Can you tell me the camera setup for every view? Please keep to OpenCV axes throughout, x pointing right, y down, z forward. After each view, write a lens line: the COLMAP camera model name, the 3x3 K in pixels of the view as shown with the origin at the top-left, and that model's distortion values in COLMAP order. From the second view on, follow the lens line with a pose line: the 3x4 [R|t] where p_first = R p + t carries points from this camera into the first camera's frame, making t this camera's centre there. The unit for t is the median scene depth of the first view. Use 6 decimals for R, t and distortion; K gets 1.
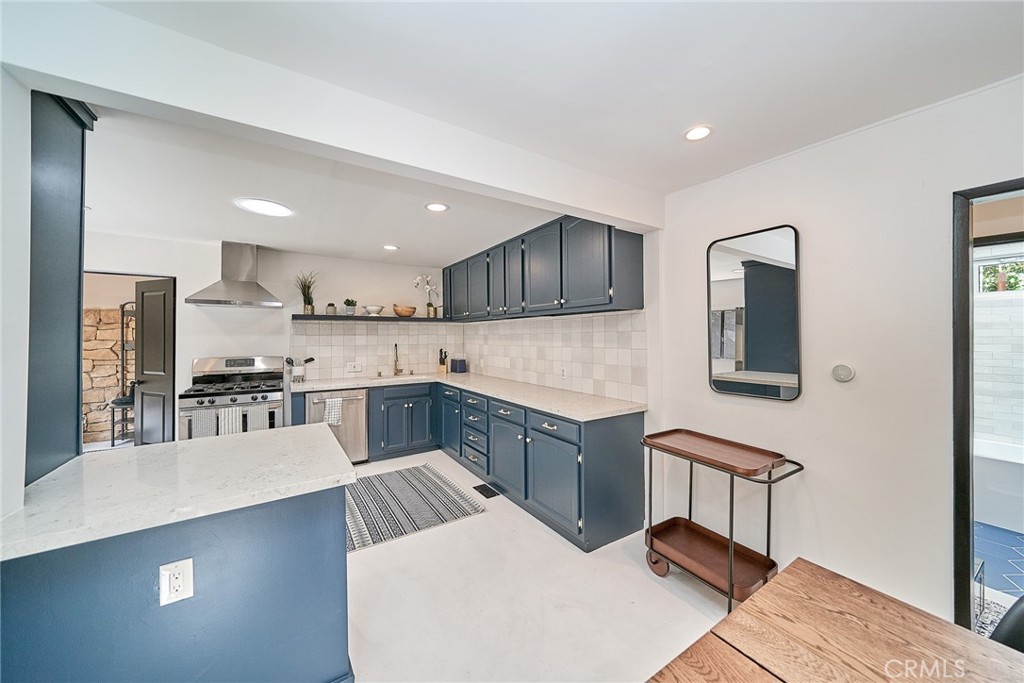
lens RADIAL K [[357.6, 0, 503.9], [0, 357.6, 333.2], [0, 0, 1]] dist [-0.000034, 0.000029]
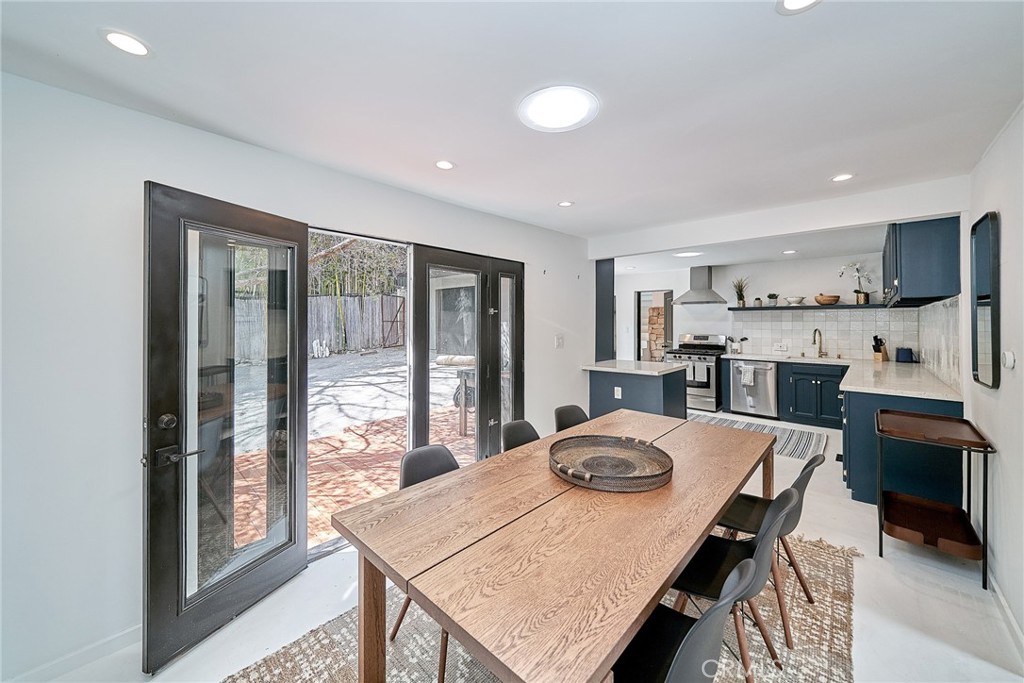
lens RADIAL K [[357.6, 0, 521.9], [0, 357.6, 320.9], [0, 0, 1]] dist [-0.000034, 0.000029]
pose [[0.254107, -0.001343, -0.967175, 0.629768], [0.002863, 0.999996, -0.000636, 0.001898], [0.967172, -0.002608, 0.254110, -0.219140]]
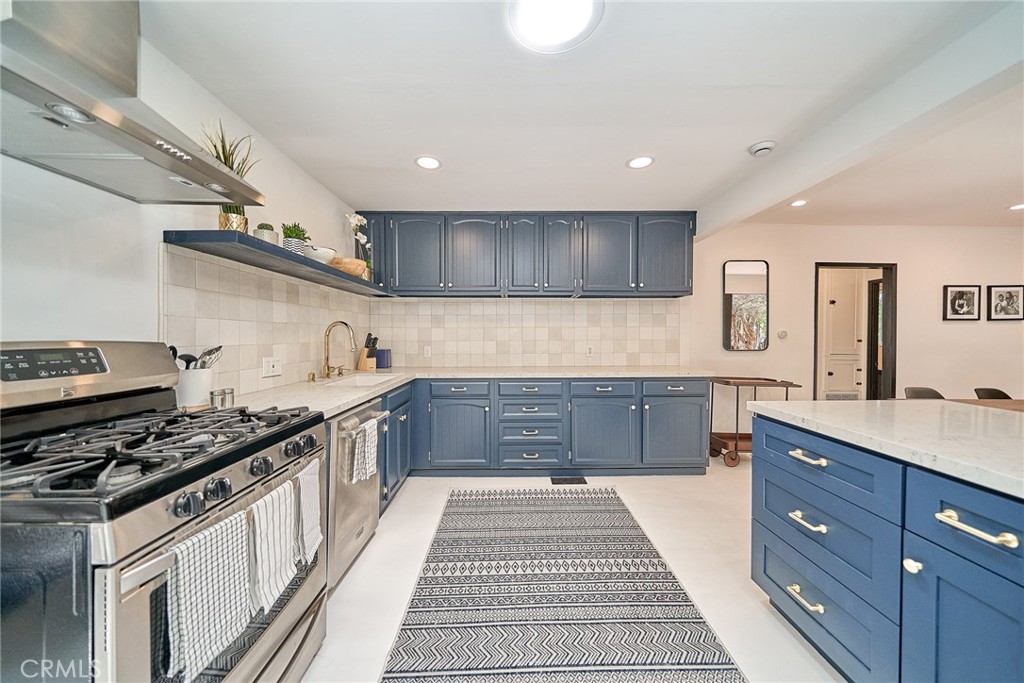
lens RADIAL K [[357.6, 0, 510.8], [0, 357.6, 338.8], [0, 0, 1]] dist [-0.000034, 0.000029]
pose [[0.529339, -0.003622, 0.848403, -0.736371], [-0.009631, 0.999901, 0.010278, 0.054610], [-0.848356, -0.013612, 0.529251, 0.522302]]
